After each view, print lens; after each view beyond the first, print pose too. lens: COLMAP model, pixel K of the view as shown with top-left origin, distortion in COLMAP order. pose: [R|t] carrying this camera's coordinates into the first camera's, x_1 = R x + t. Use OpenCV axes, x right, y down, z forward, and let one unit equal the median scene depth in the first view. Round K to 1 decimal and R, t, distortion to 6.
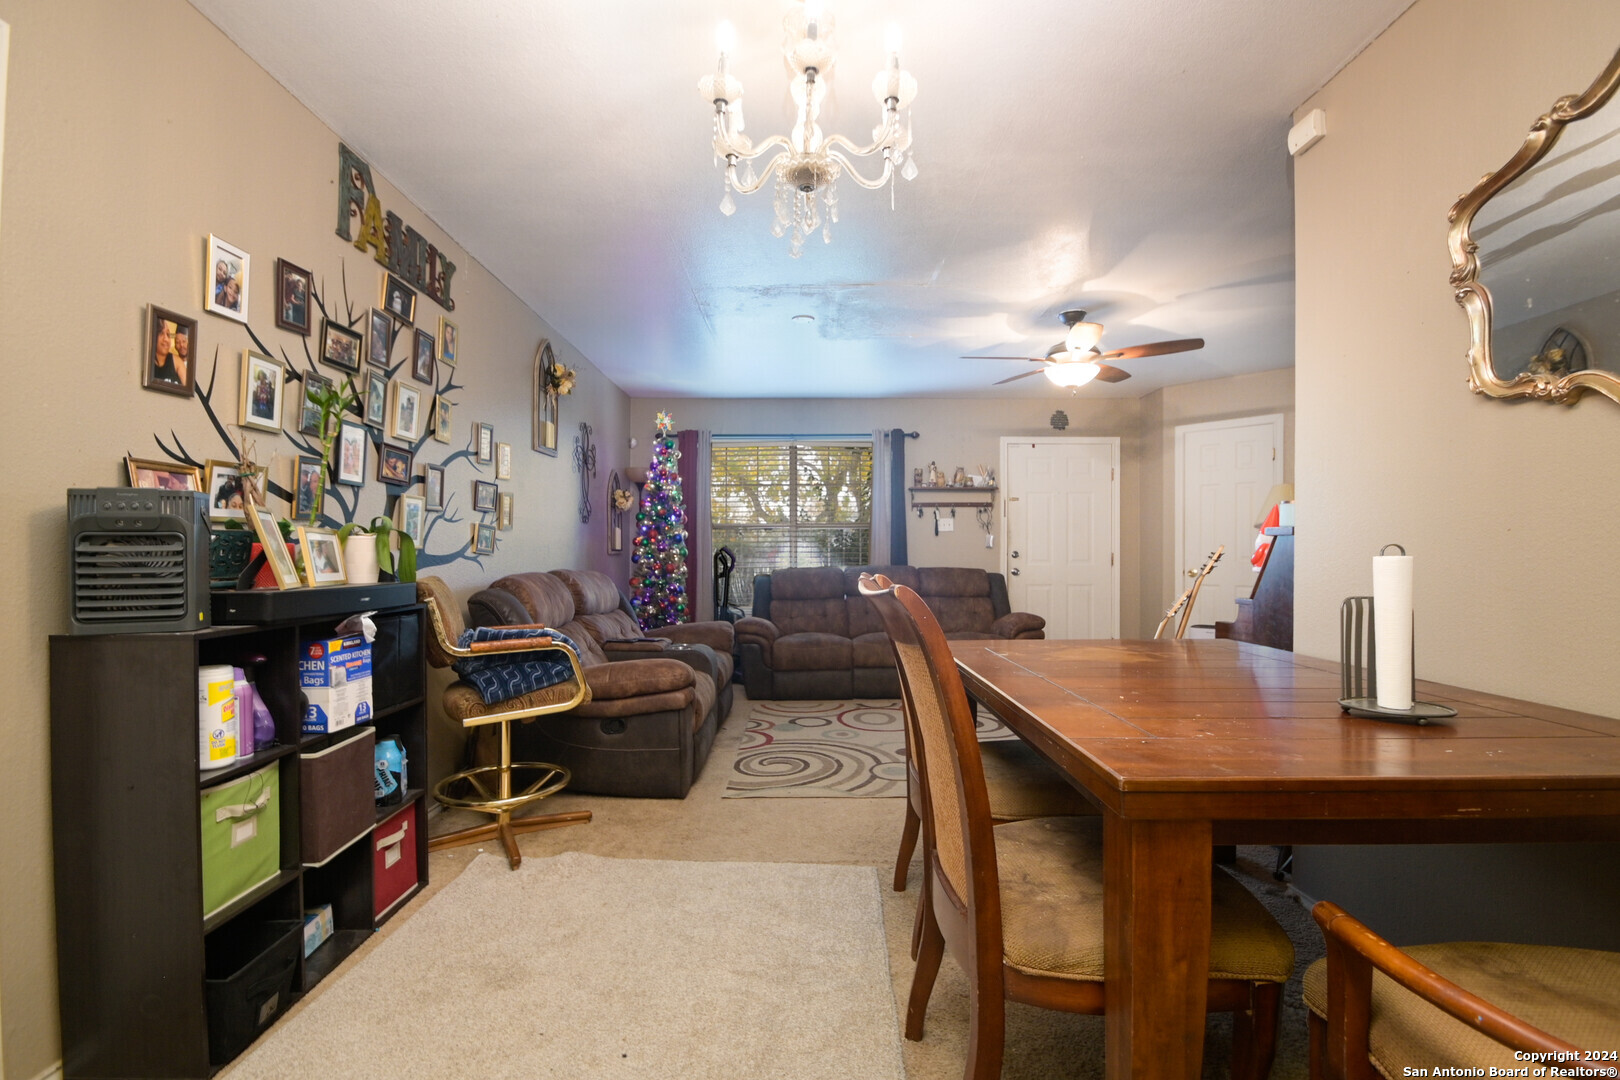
lens RADIAL K [[739.9, 0, 810.0], [0, 739.9, 540.0], [0, 0, 1]] dist [0.000457, -0.000138]
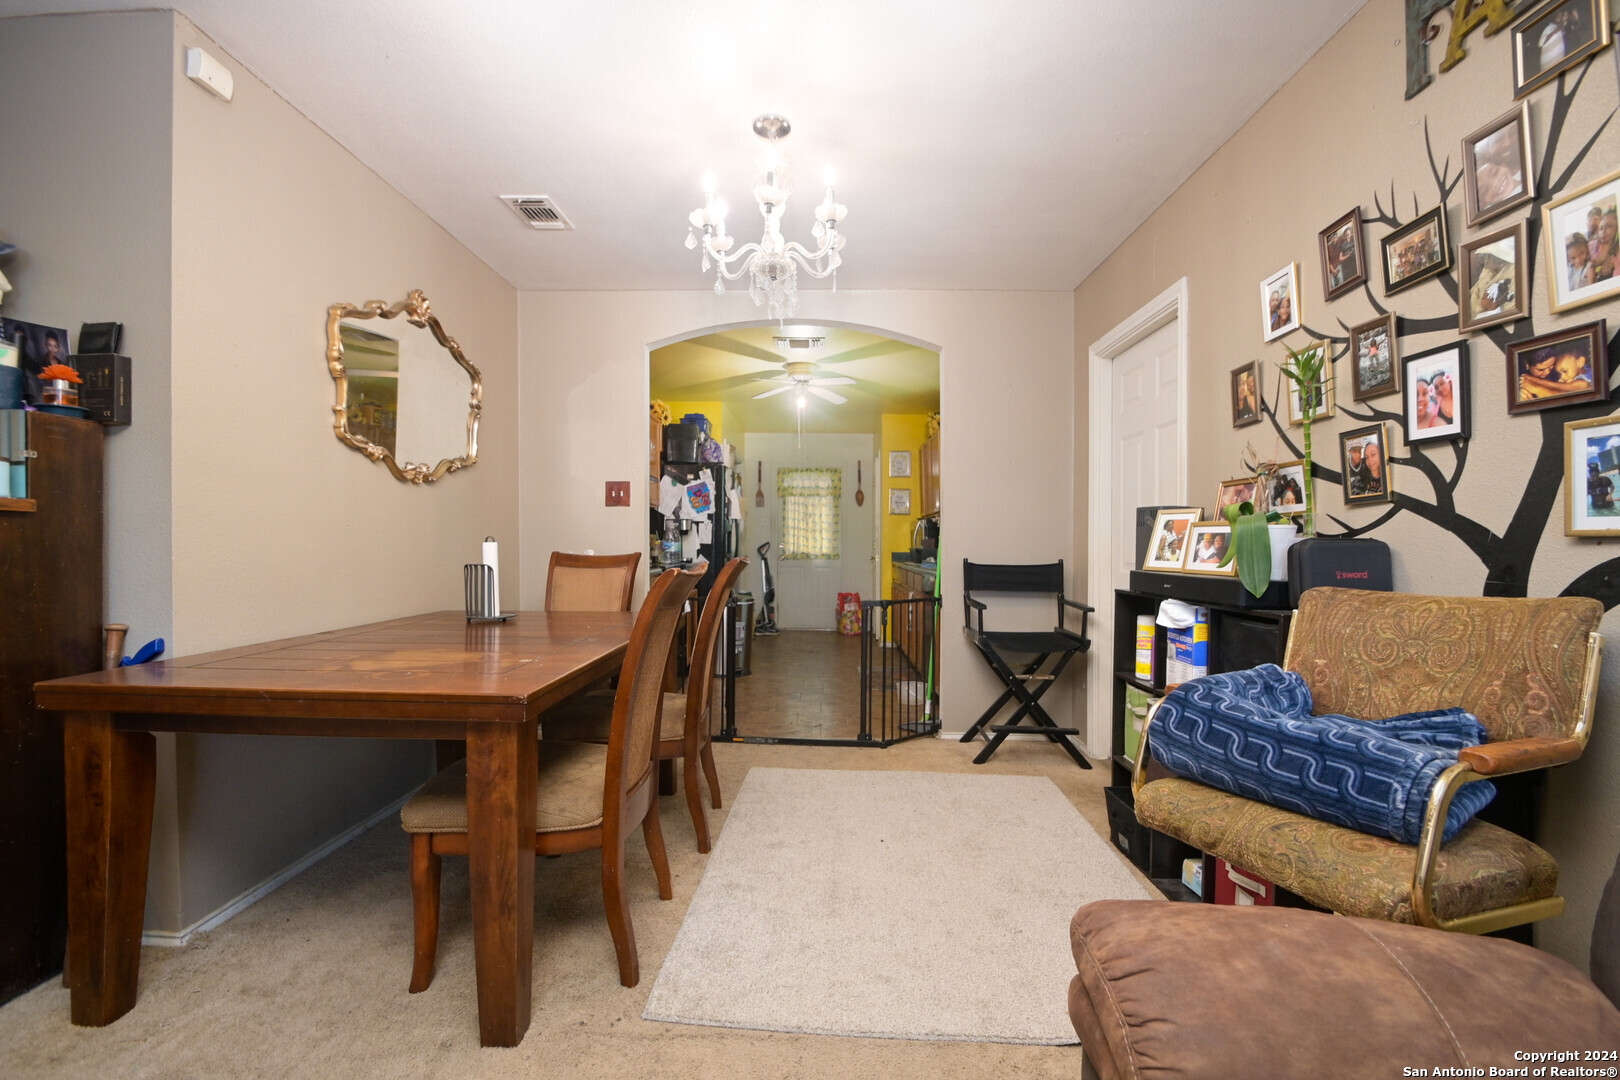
lens RADIAL K [[719.9, 0, 805.1], [0, 719.9, 545.2], [0, 0, 1]] dist [-0.000235, -0.000721]
pose [[-0.999391, -0.006094, 0.034368, -0.036410], [-0.006540, 0.999896, -0.012860, 0.013135], [-0.034286, -0.013077, -0.999326, 0.752193]]
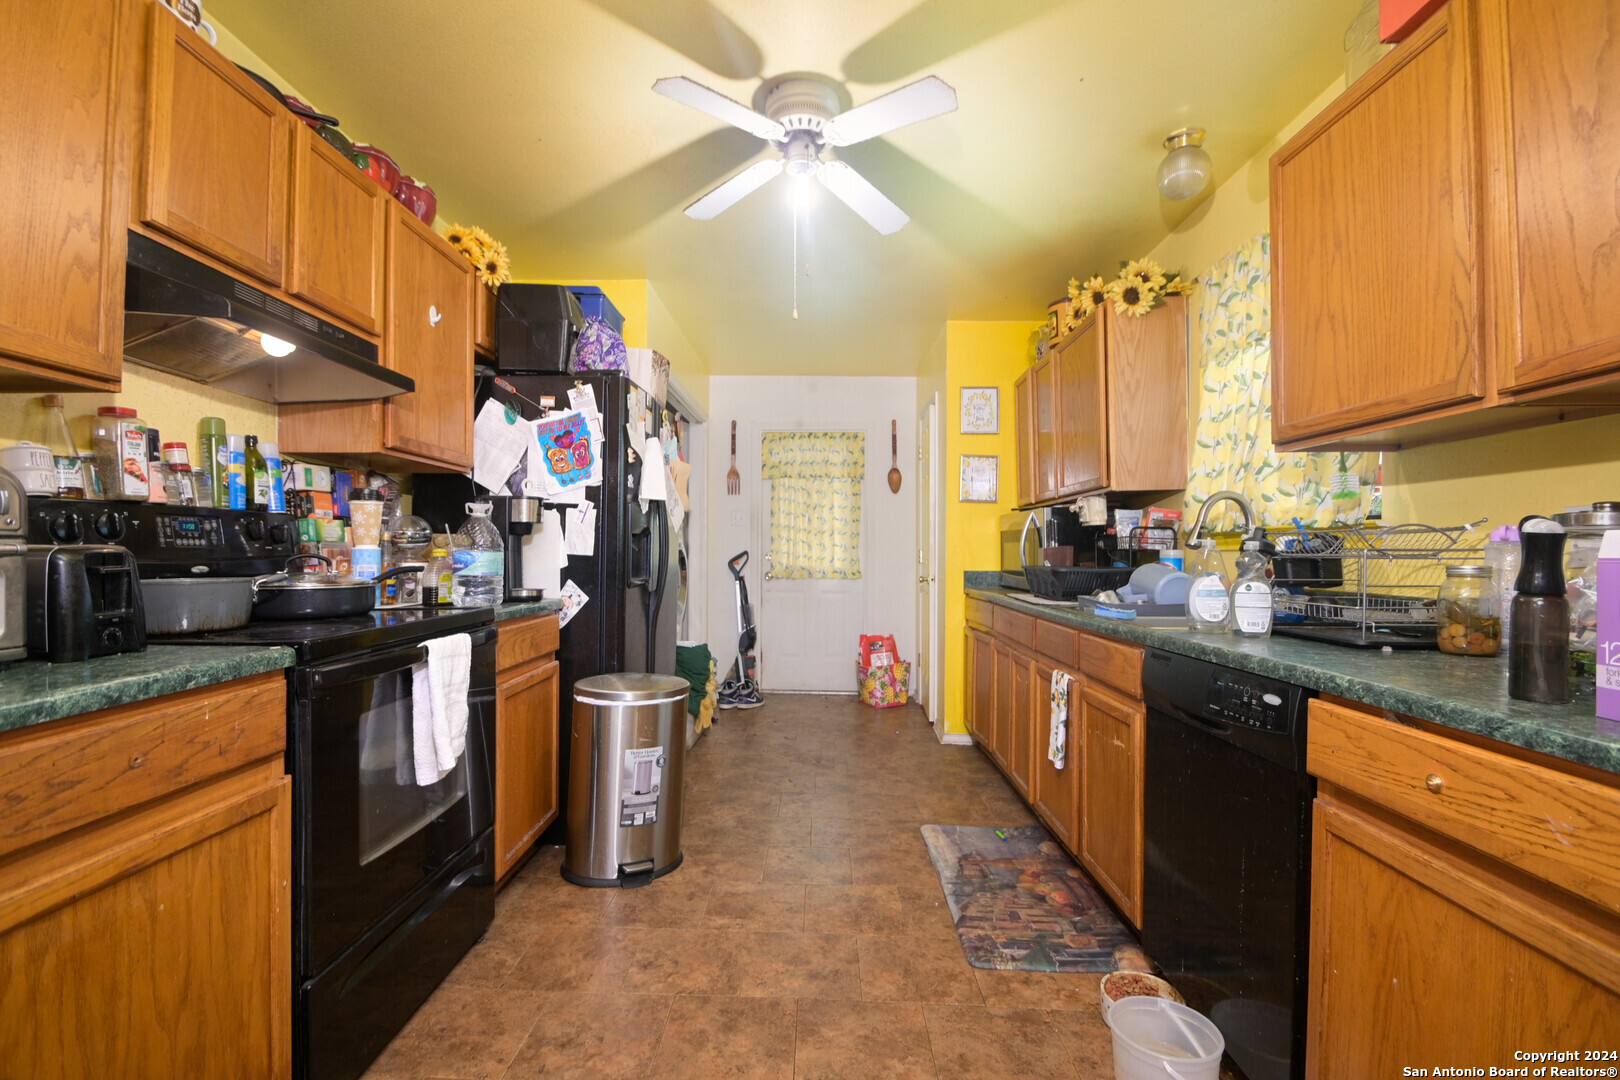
lens RADIAL K [[739.9, 0, 810.0], [0, 739.9, 540.0], [0, 0, 1]] dist [0.000457, -0.000138]
pose [[-0.999602, -0.009917, 0.026427, -0.012296], [-0.010723, 0.999476, -0.030551, 0.000986], [-0.026110, -0.030822, -0.999184, 0.141796]]
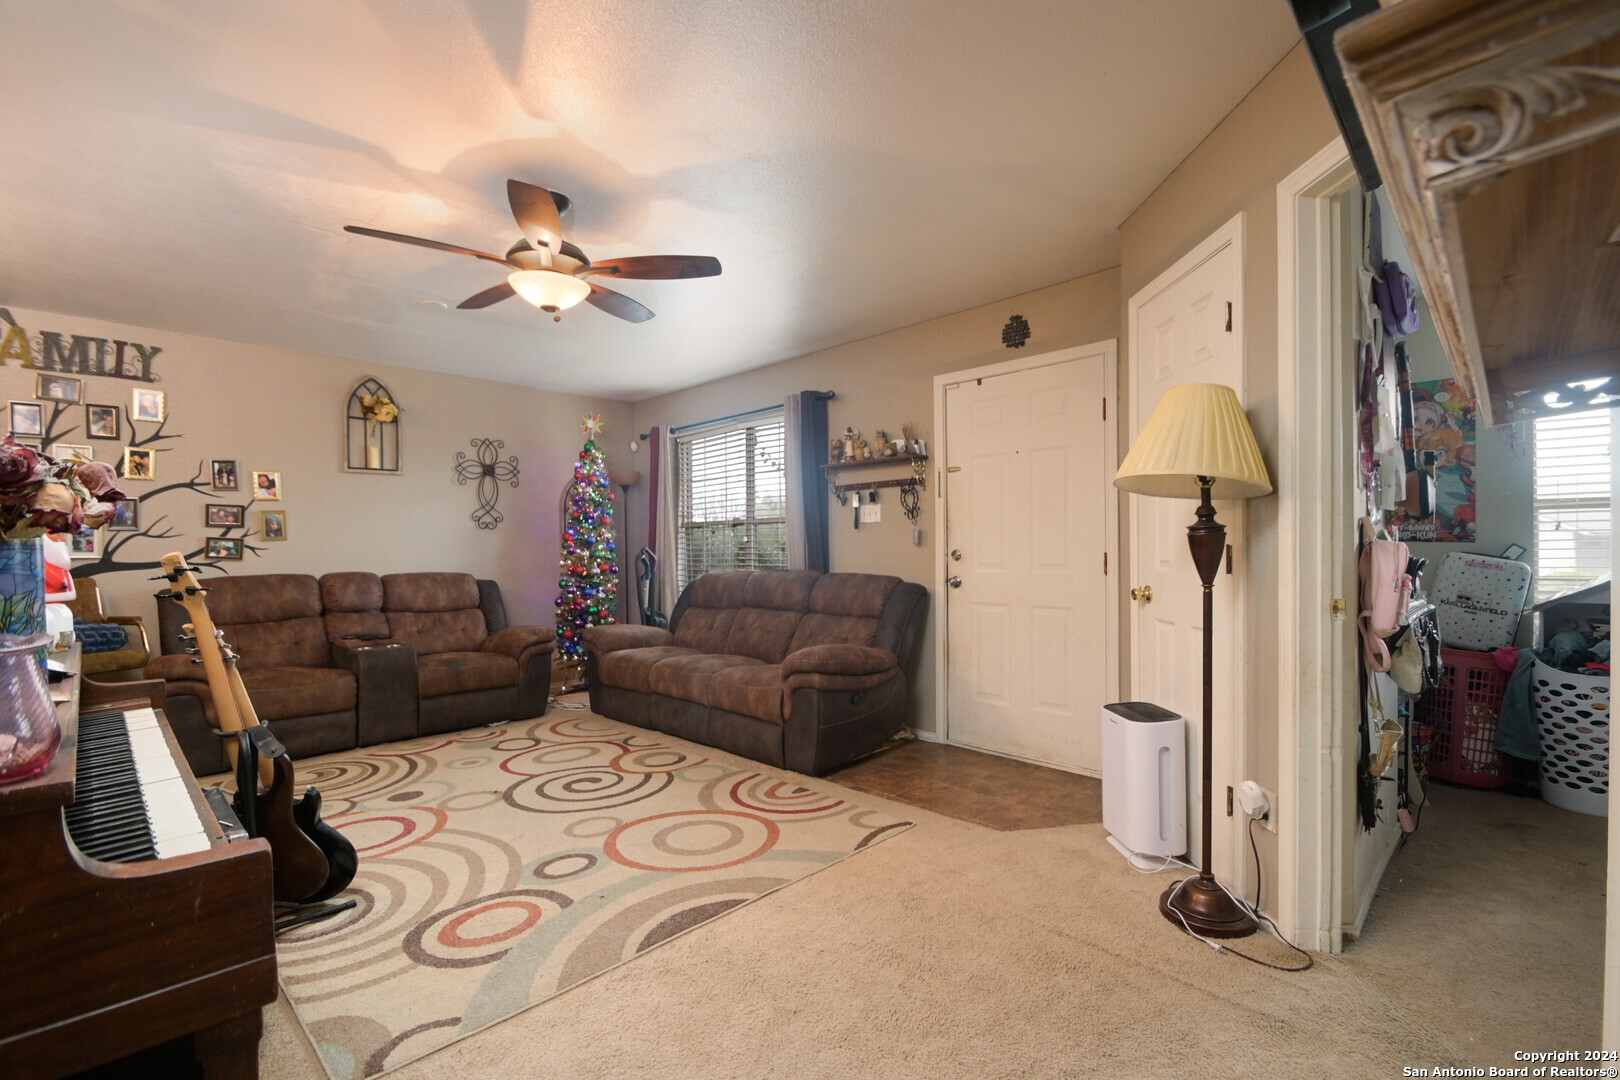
lens RADIAL K [[719.9, 0, 805.1], [0, 719.9, 545.2], [0, 0, 1]] dist [-0.000235, -0.000721]
pose [[0.695518, -0.012591, -0.718398, 0.735538], [0.022825, 0.999729, 0.004577, 0.005840], [0.718146, -0.019581, 0.695617, 0.539716]]
